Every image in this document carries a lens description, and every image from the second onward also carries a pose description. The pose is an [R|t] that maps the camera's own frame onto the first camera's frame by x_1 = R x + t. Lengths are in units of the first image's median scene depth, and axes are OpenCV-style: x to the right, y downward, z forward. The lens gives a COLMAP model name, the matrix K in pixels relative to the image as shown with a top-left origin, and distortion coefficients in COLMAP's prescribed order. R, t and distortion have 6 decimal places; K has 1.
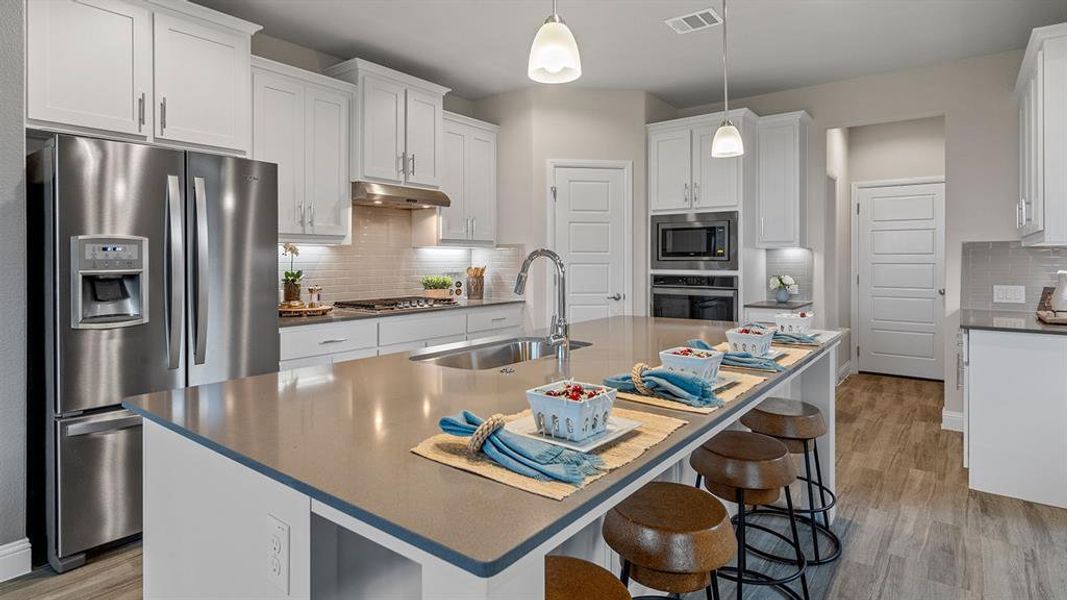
lens RADIAL K [[544.1, 0, 538.5], [0, 544.1, 257.8], [0, 0, 1]] dist [0.001851, -0.000027]
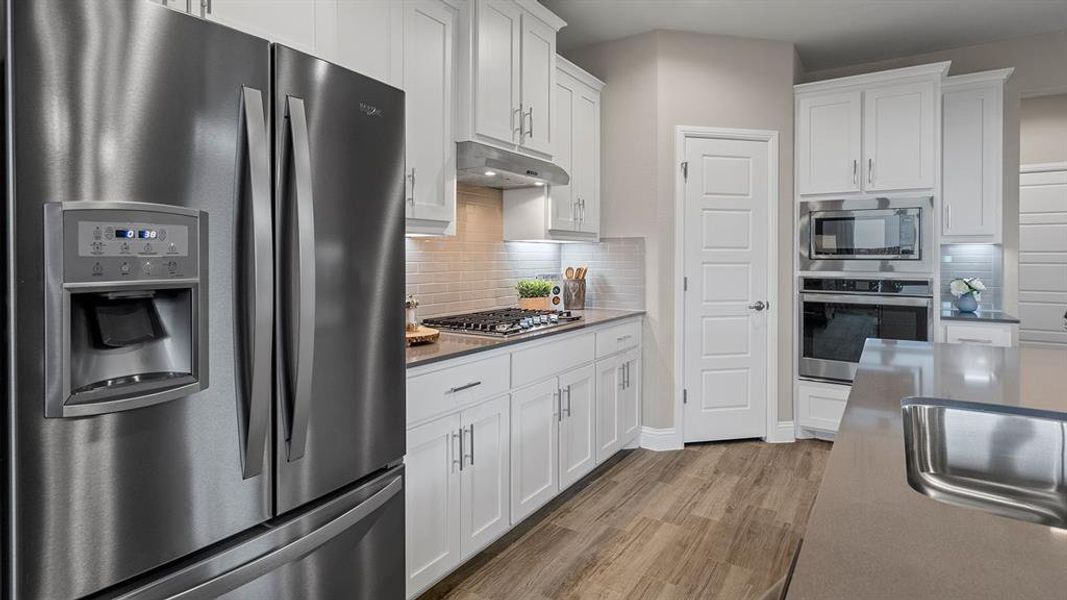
lens RADIAL K [[546.1, 0, 538.9], [0, 546.1, 256.4], [0, 0, 1]] dist [0.000854, 0.001355]
pose [[0.996307, 0.002168, 0.085837, -0.305493], [-0.002321, 0.999996, 0.001683, 0.000811], [-0.085833, -0.001876, 0.996308, 0.323389]]
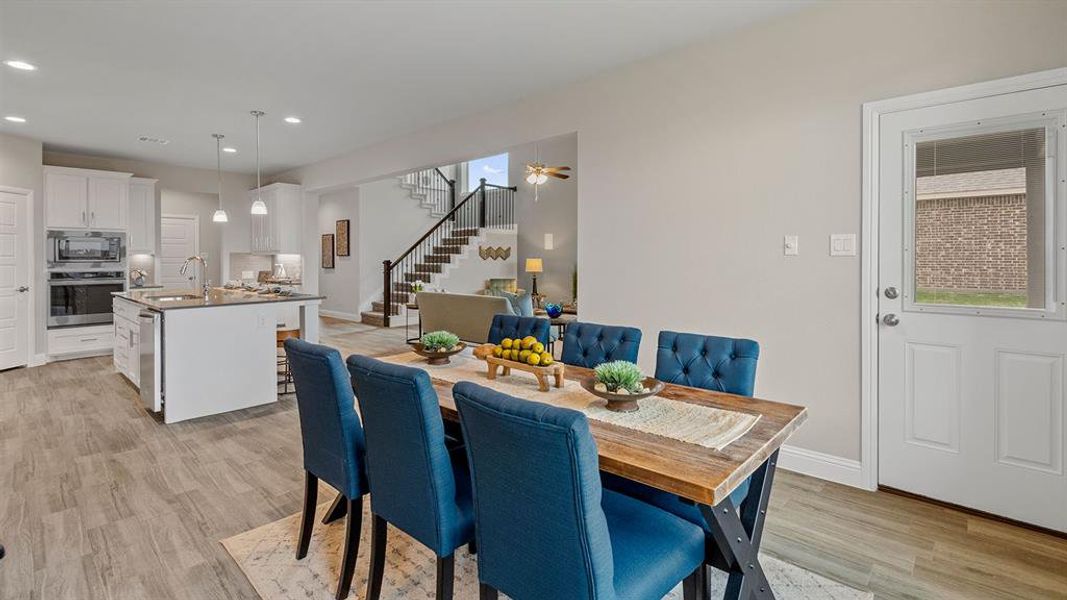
lens RADIAL K [[490.1, 0, 533.5], [0, 490.1, 257.3], [0, 0, 1]] dist [-0.002822, 0.000786]
pose [[0.104124, 0.001380, 0.994563, -1.201544], [0.003260, 0.999993, -0.001729, -0.002147], [-0.994559, 0.003423, 0.104119, -0.499709]]
